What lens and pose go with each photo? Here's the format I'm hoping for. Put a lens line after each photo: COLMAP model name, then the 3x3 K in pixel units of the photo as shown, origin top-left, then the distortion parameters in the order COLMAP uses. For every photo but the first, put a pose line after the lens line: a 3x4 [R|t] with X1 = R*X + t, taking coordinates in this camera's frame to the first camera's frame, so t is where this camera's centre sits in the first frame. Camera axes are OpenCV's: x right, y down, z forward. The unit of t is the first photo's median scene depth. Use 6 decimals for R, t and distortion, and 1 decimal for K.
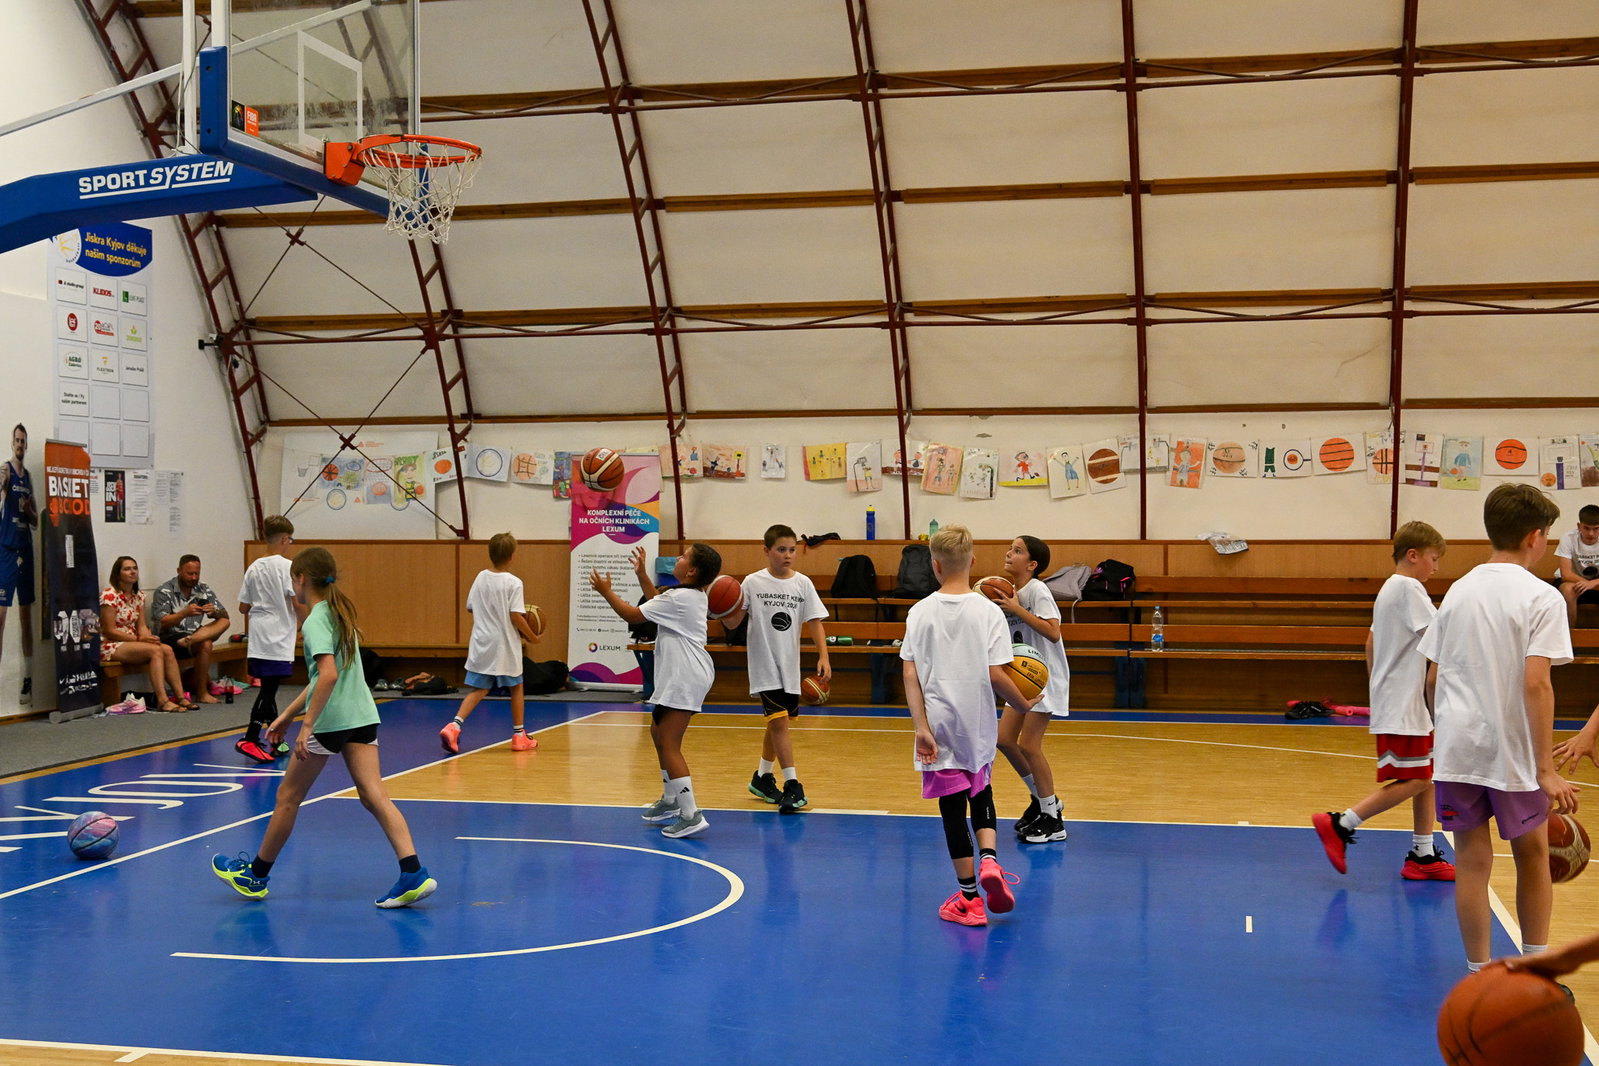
lens RADIAL K [[1980.4, 0, 801.8], [0, 1980.4, 512.1], [0, 0, 1]] dist [0.004846, -0.008924]
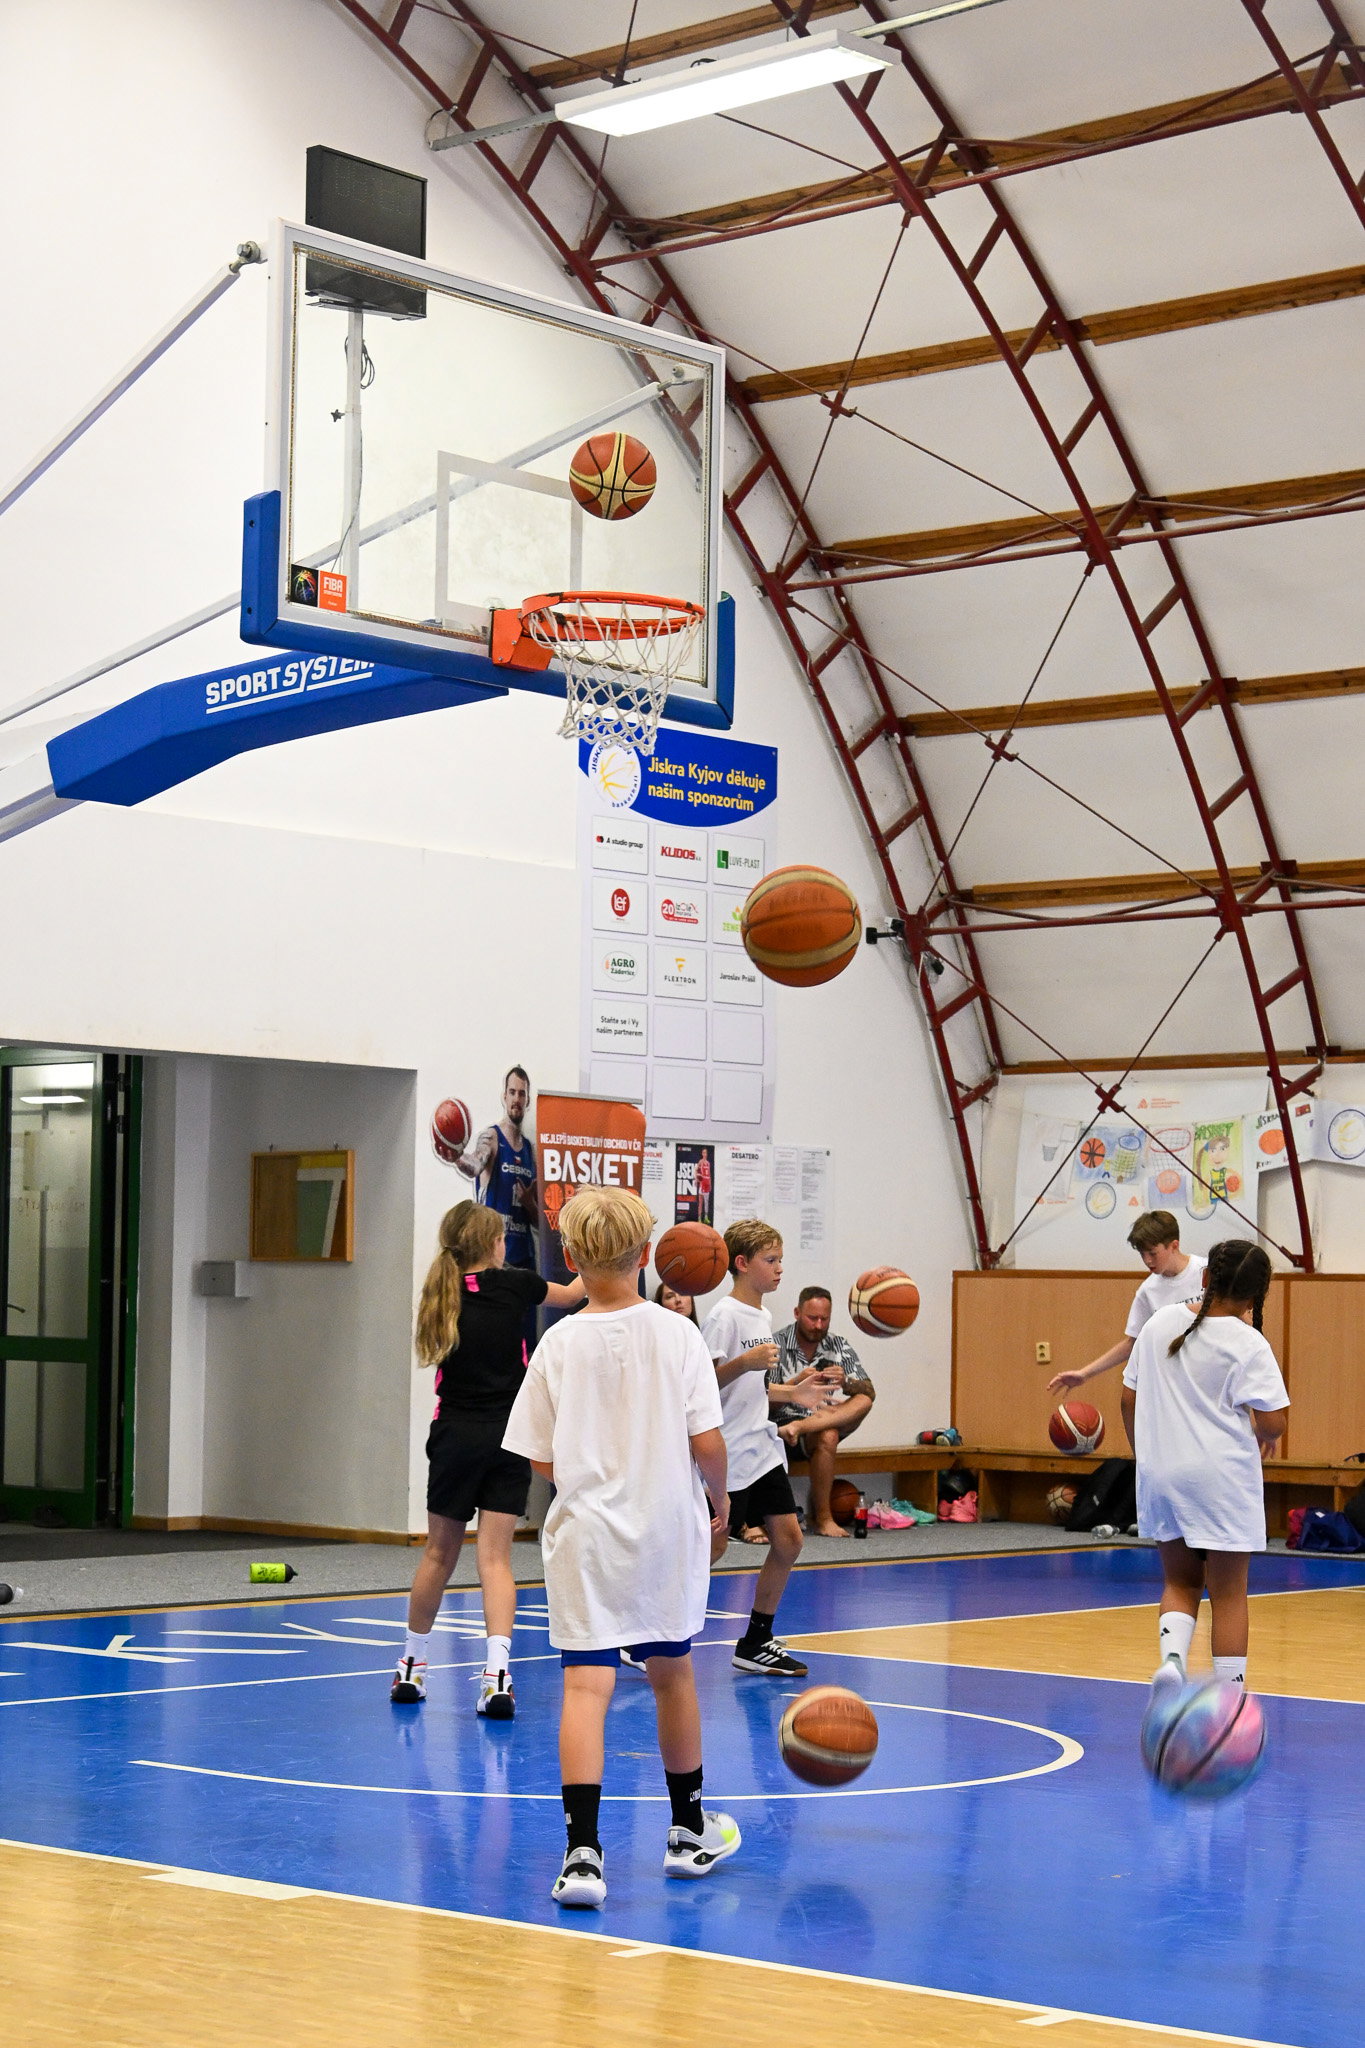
lens RADIAL K [[4029.0, 0, 682.5], [0, 4029.0, 1024.0], [0, 0, 1]] dist [0.046314, -0.029616]
pose [[0.875338, -0.017343, -0.483201, 0.244275], [-0.015517, 0.997834, -0.063924, 0.020960], [0.483263, 0.063453, 0.873173, -0.082452]]
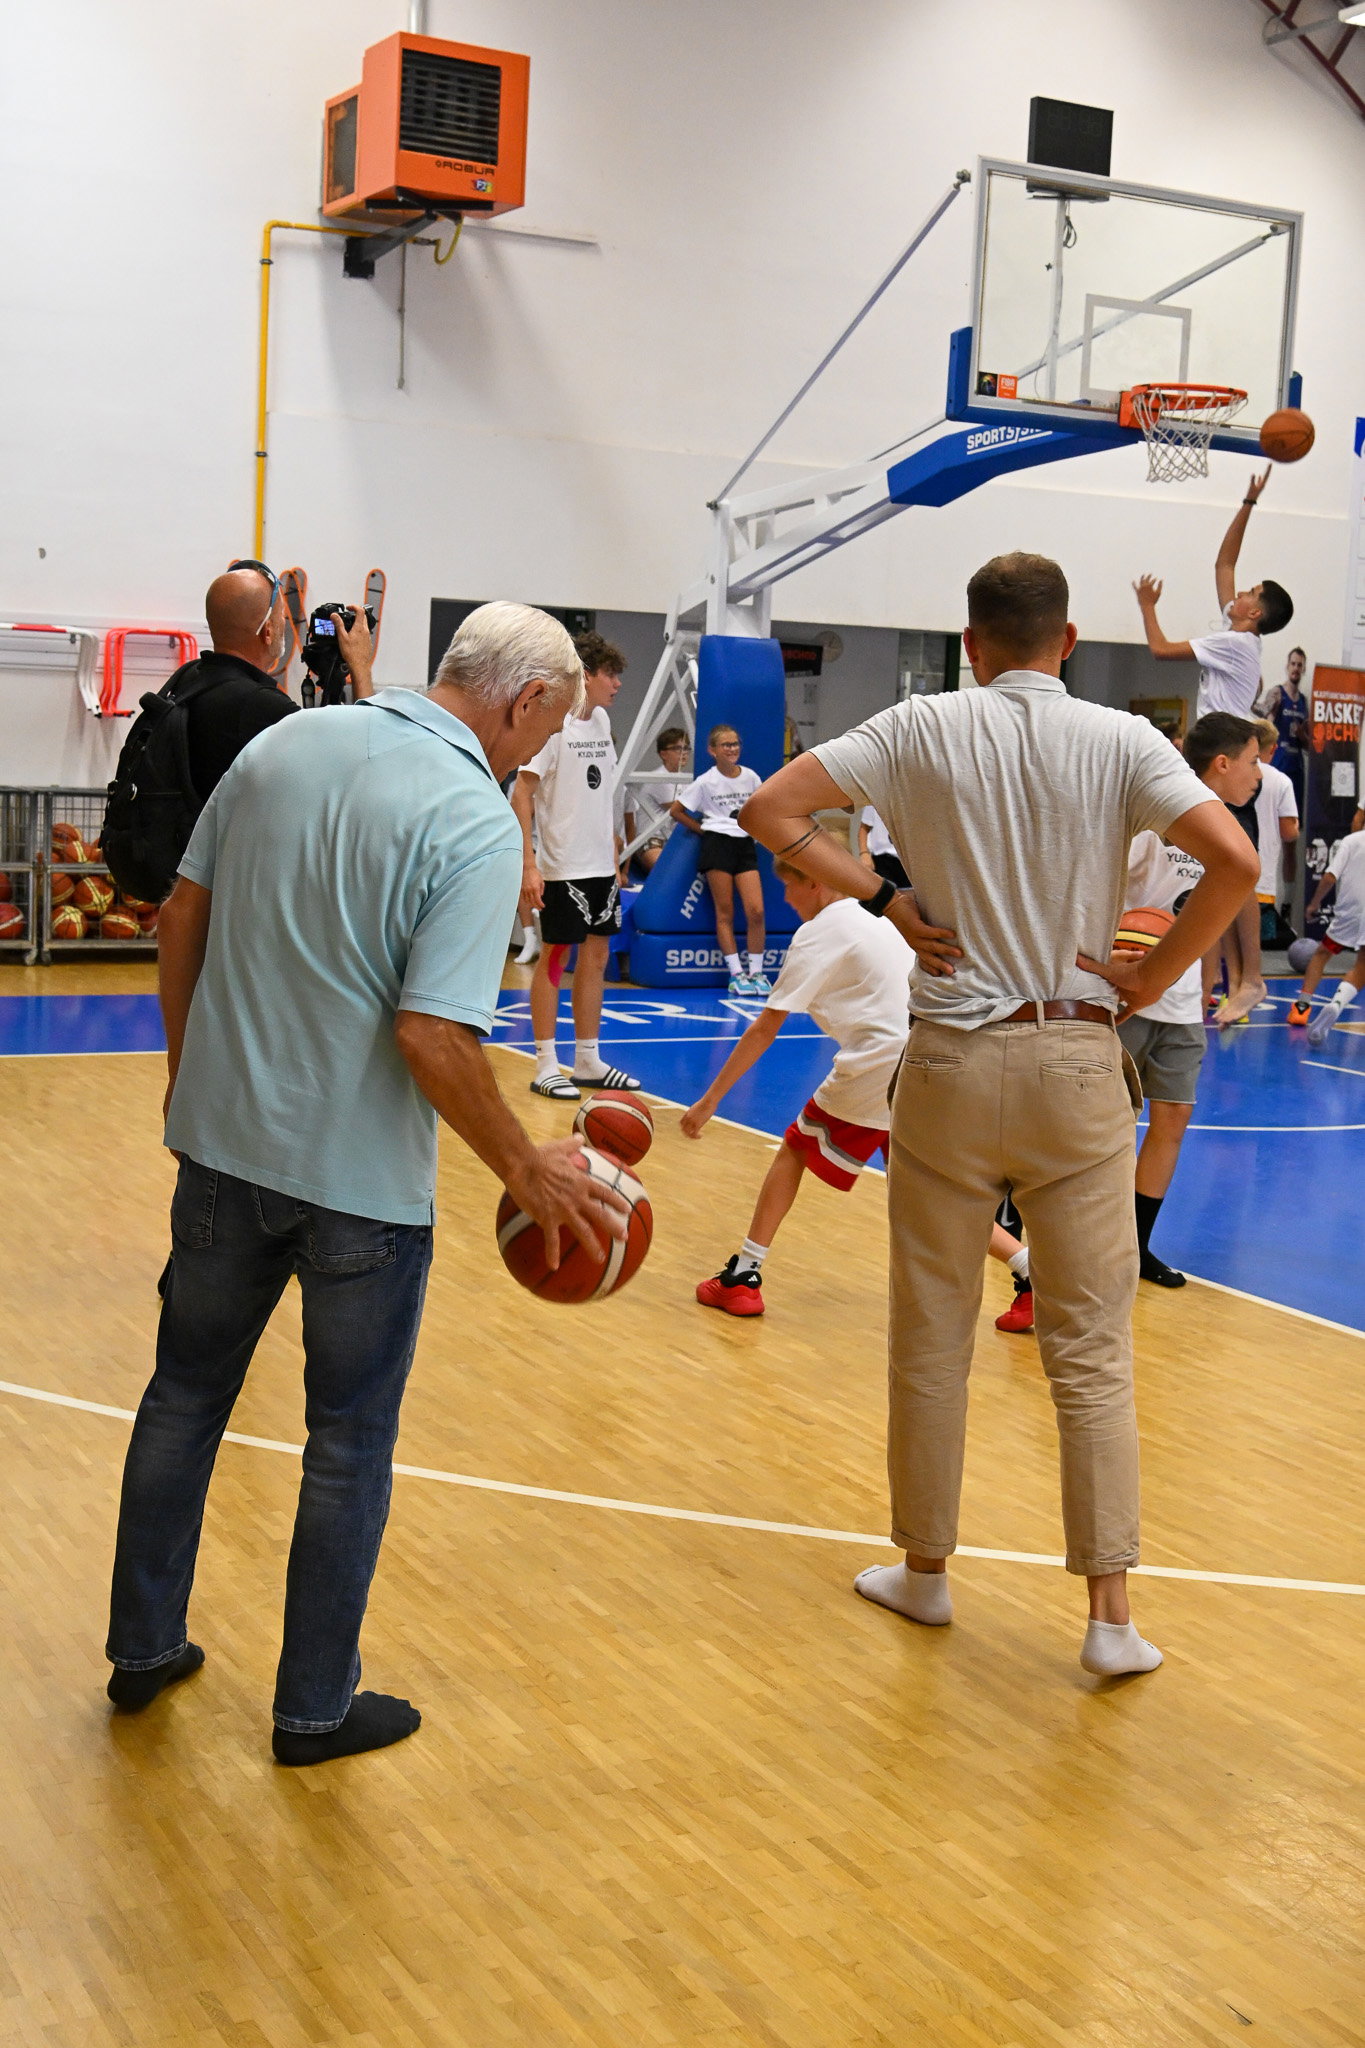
lens RADIAL K [[2536.5, 0, 682.5], [0, 2536.5, 1024.0], [0, 0, 1]] dist [0.004846, -0.008924]
pose [[0.644858, 0.122678, -0.754393, 0.354011], [-0.045923, 0.991470, 0.121976, 0.001522], [0.762922, -0.044014, 0.644991, -0.058176]]
